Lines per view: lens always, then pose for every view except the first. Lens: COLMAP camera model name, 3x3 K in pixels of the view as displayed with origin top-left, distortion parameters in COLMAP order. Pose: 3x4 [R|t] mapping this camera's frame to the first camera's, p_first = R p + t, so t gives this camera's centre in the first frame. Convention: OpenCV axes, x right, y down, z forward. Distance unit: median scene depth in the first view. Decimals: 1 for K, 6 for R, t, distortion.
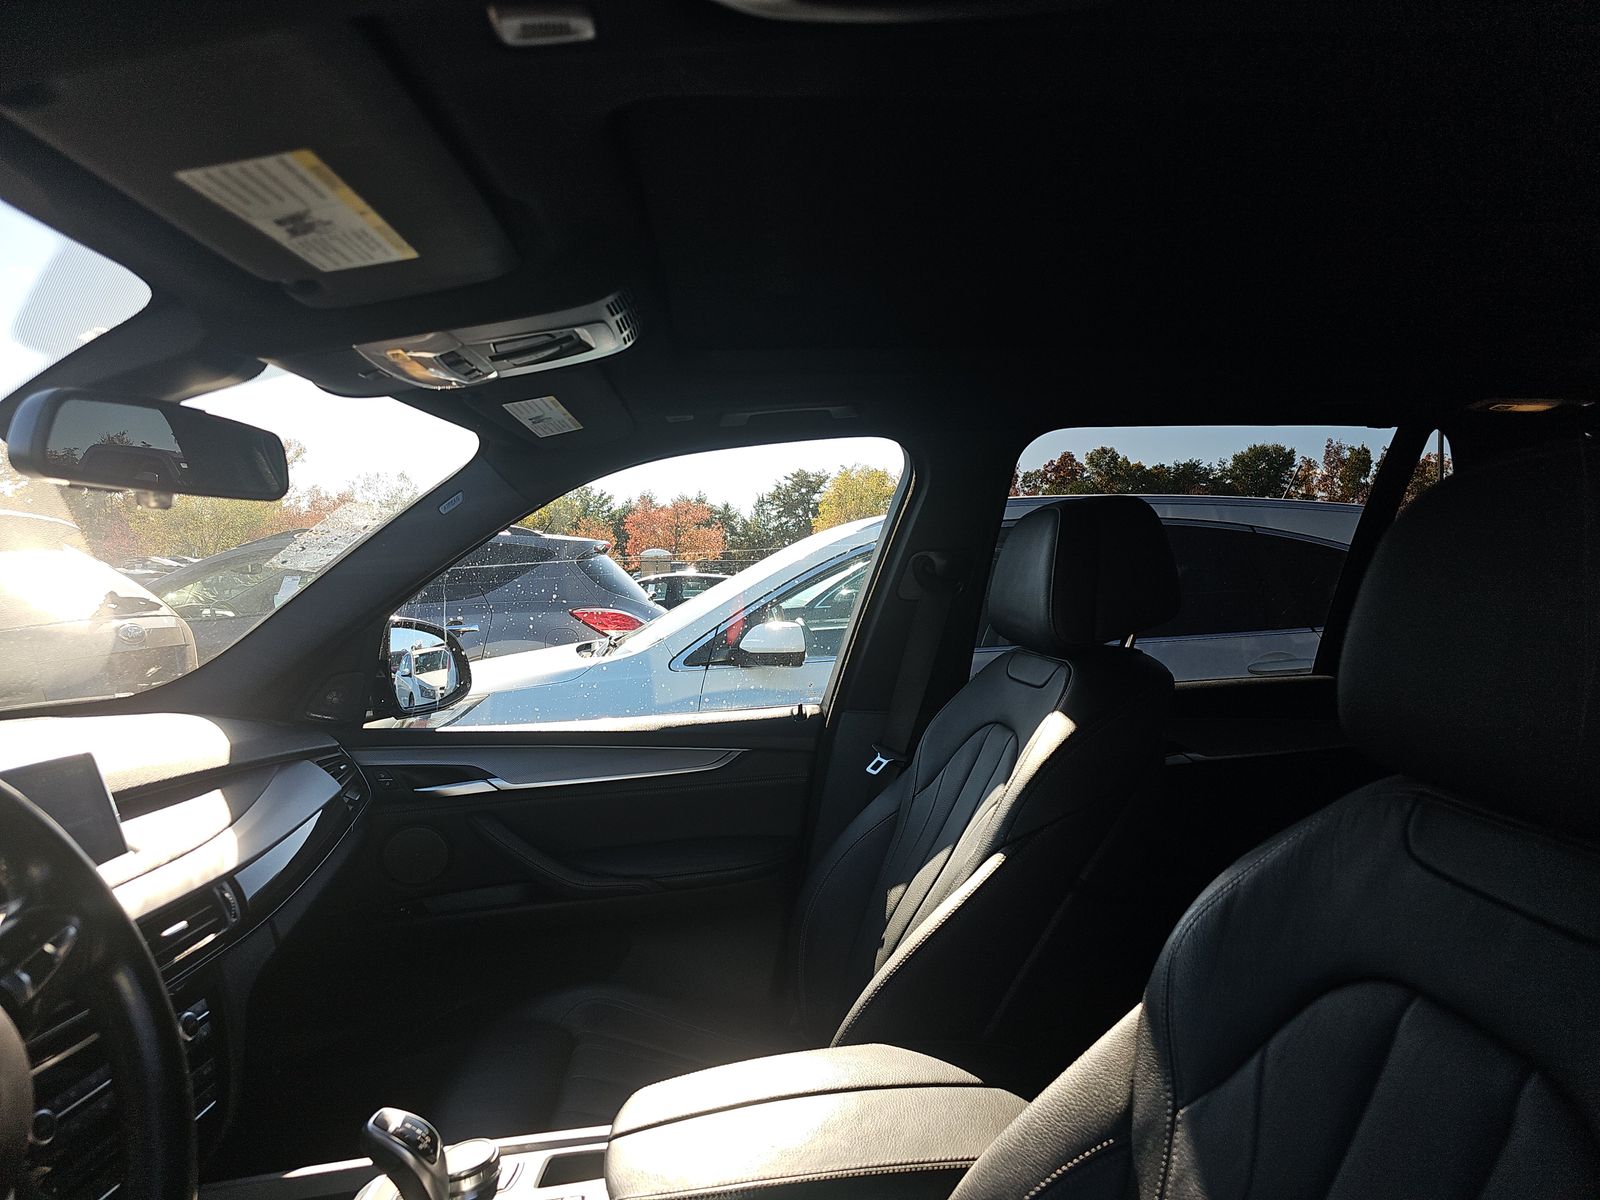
lens RADIAL K [[1061.0, 0, 810.2], [0, 1061.0, 601.2], [0, 0, 1]] dist [0.044028, -0.040195]
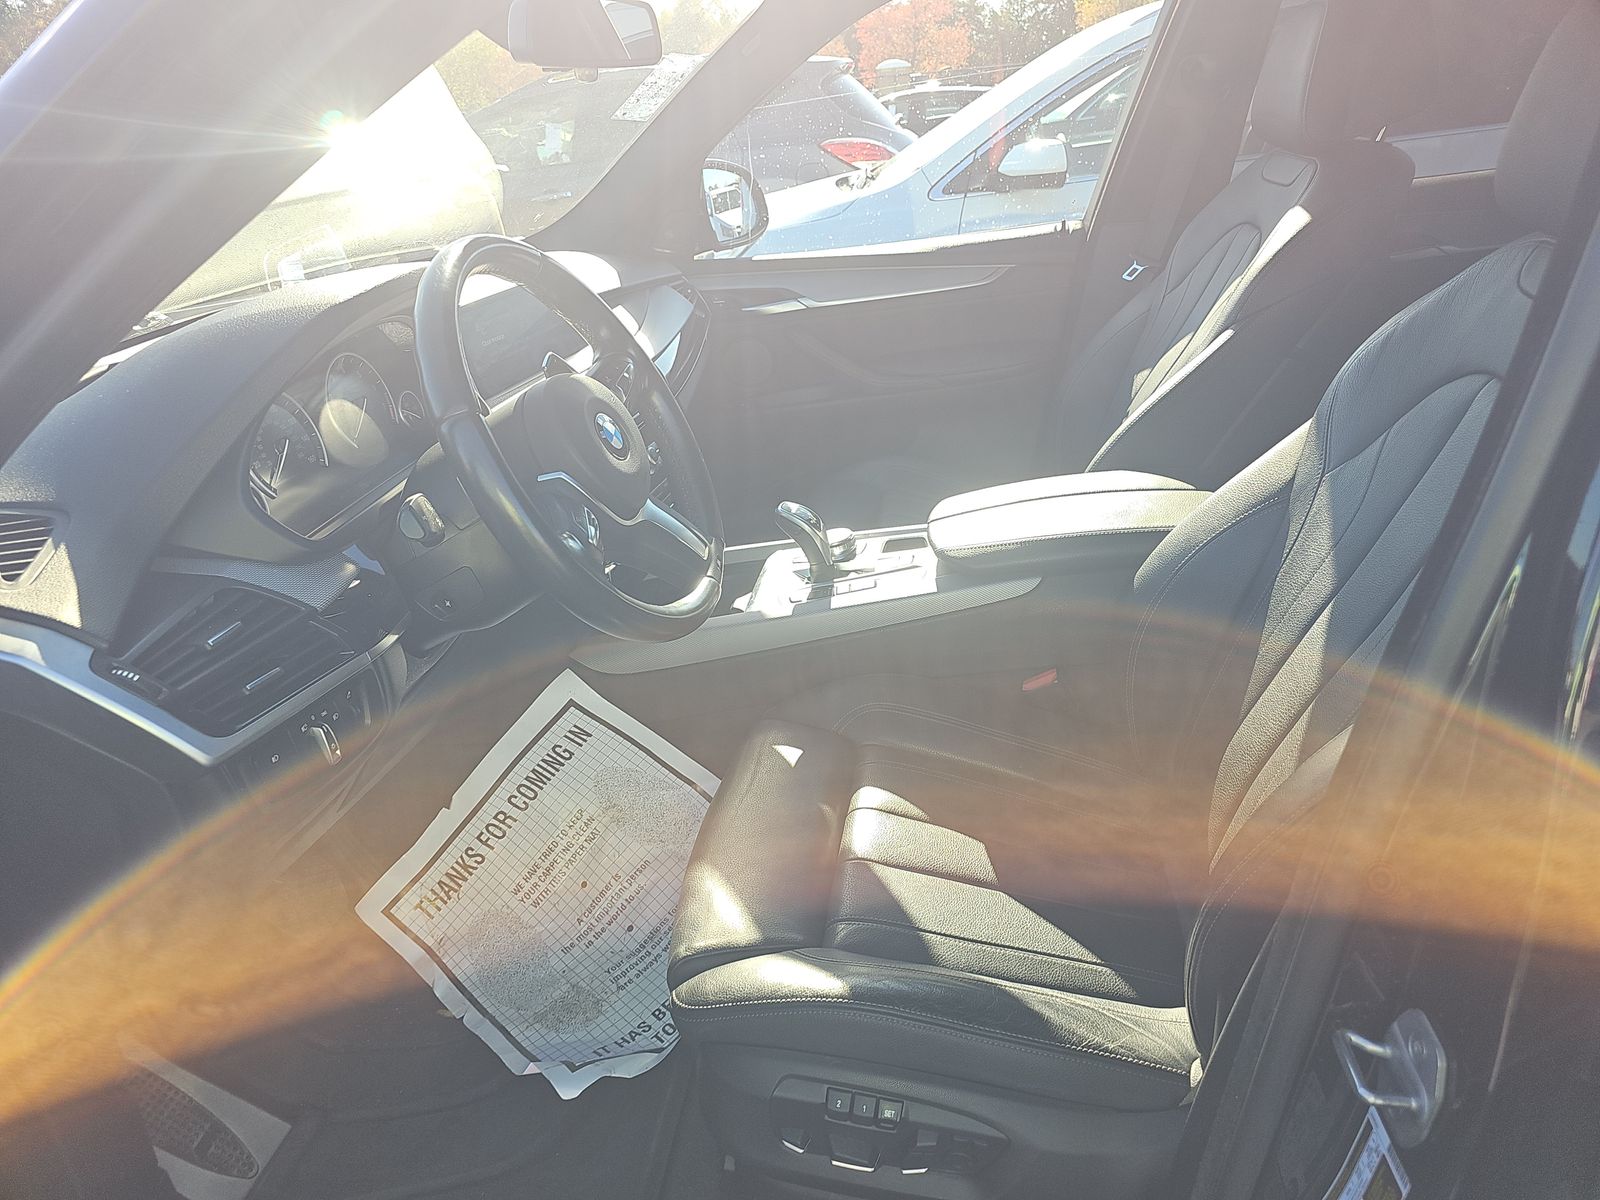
lens RADIAL K [[1061.0, 0, 810.2], [0, 1061.0, 601.2], [0, 0, 1]] dist [0.044028, -0.040195]
pose [[0.974132, 0.027133, -0.224345, -0.005661], [0.067018, 0.913416, 0.401472, -0.004009], [0.215813, -0.406122, 0.887969, -0.180917]]
